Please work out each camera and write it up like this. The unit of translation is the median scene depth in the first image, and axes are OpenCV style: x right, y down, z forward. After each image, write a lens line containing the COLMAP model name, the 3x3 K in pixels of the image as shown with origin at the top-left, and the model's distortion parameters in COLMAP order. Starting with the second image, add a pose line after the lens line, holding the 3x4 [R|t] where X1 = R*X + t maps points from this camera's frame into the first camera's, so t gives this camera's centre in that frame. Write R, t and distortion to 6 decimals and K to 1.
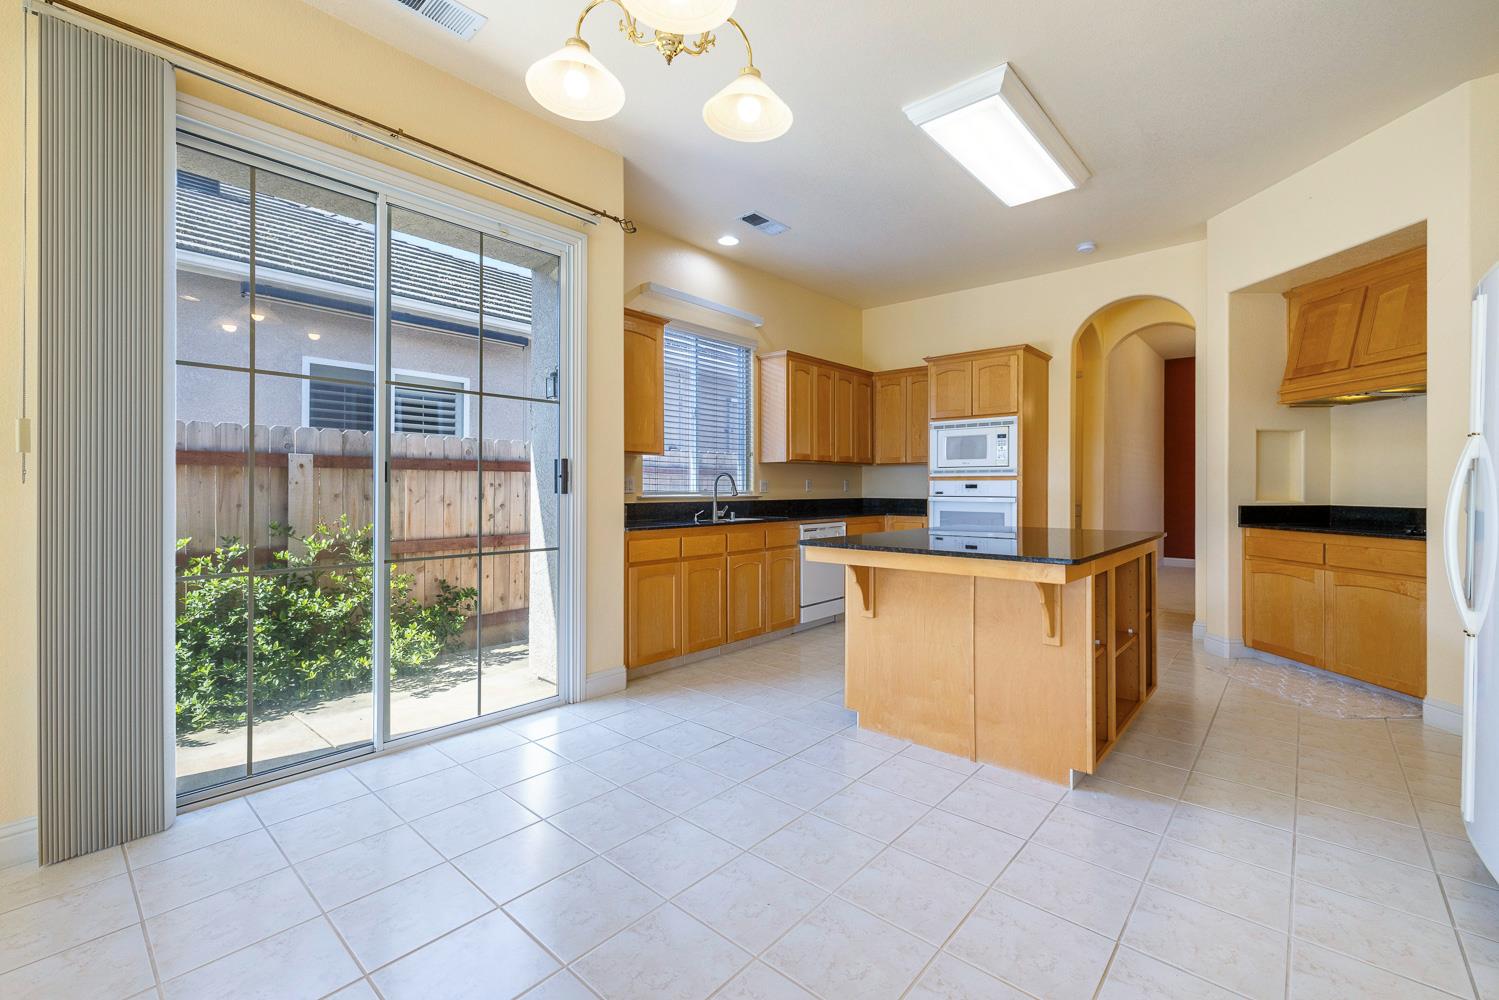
lens RADIAL K [[631.6, 0, 758.9], [0, 631.6, 489.4], [0, 0, 1]] dist [-0.004160, 0.001466]
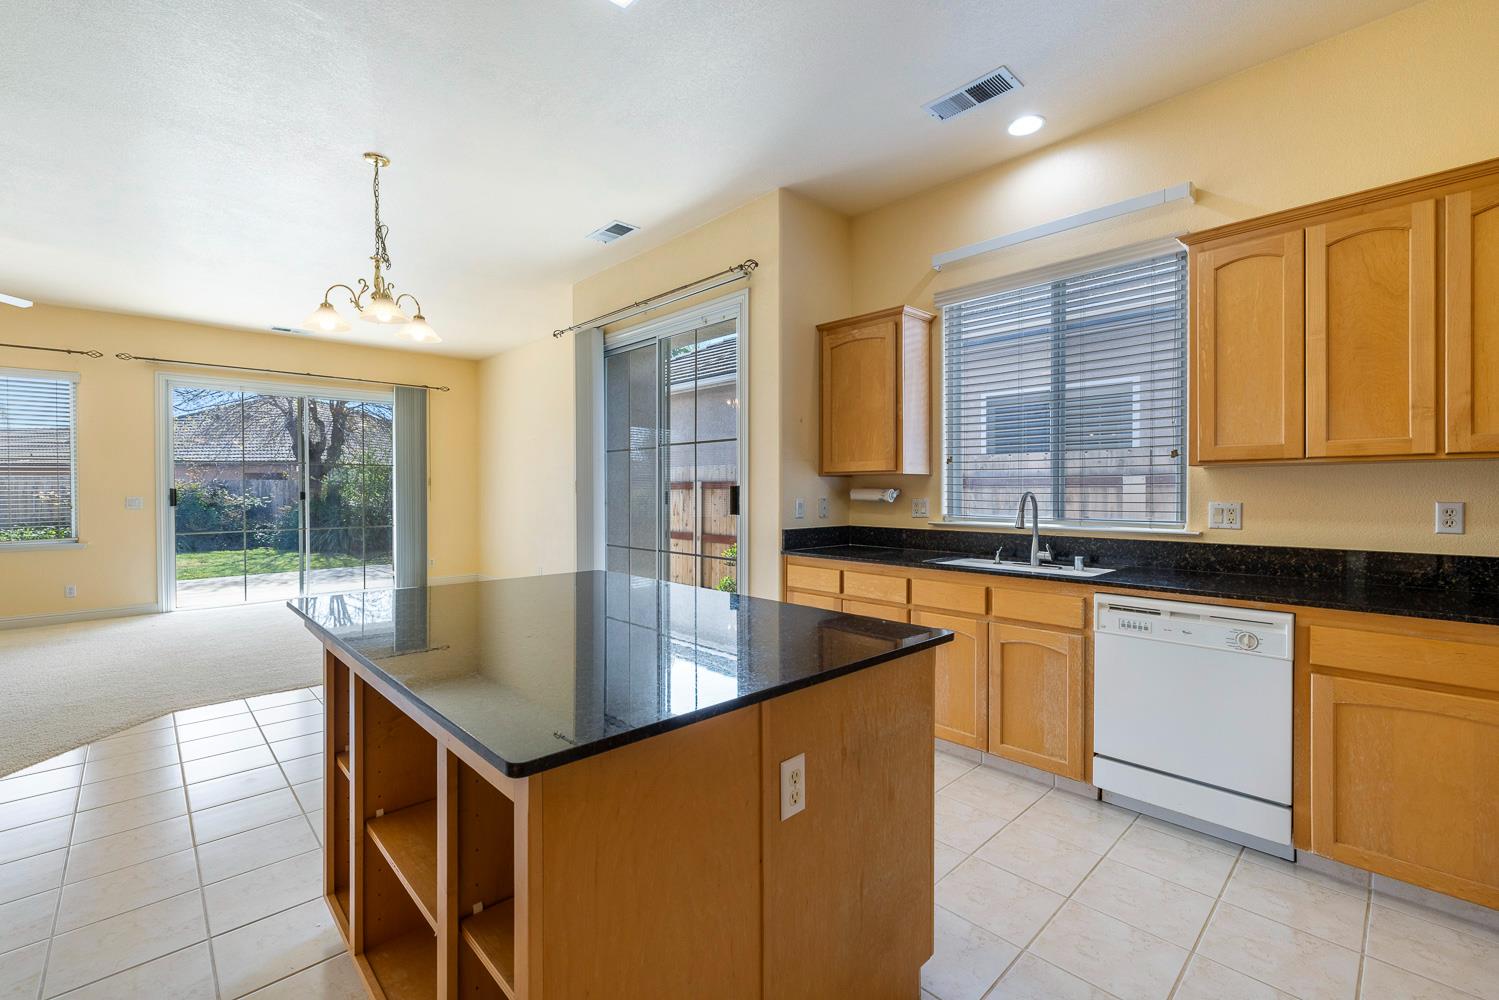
lens RADIAL K [[631.6, 0, 756.2], [0, 631.6, 493.4], [0, 0, 1]] dist [-0.004160, 0.001466]
pose [[-0.083366, 0.006174, -0.996500, 0.648602], [-0.001699, 0.999978, 0.006337, -0.029951], [0.996518, 0.002221, -0.083354, 0.836237]]
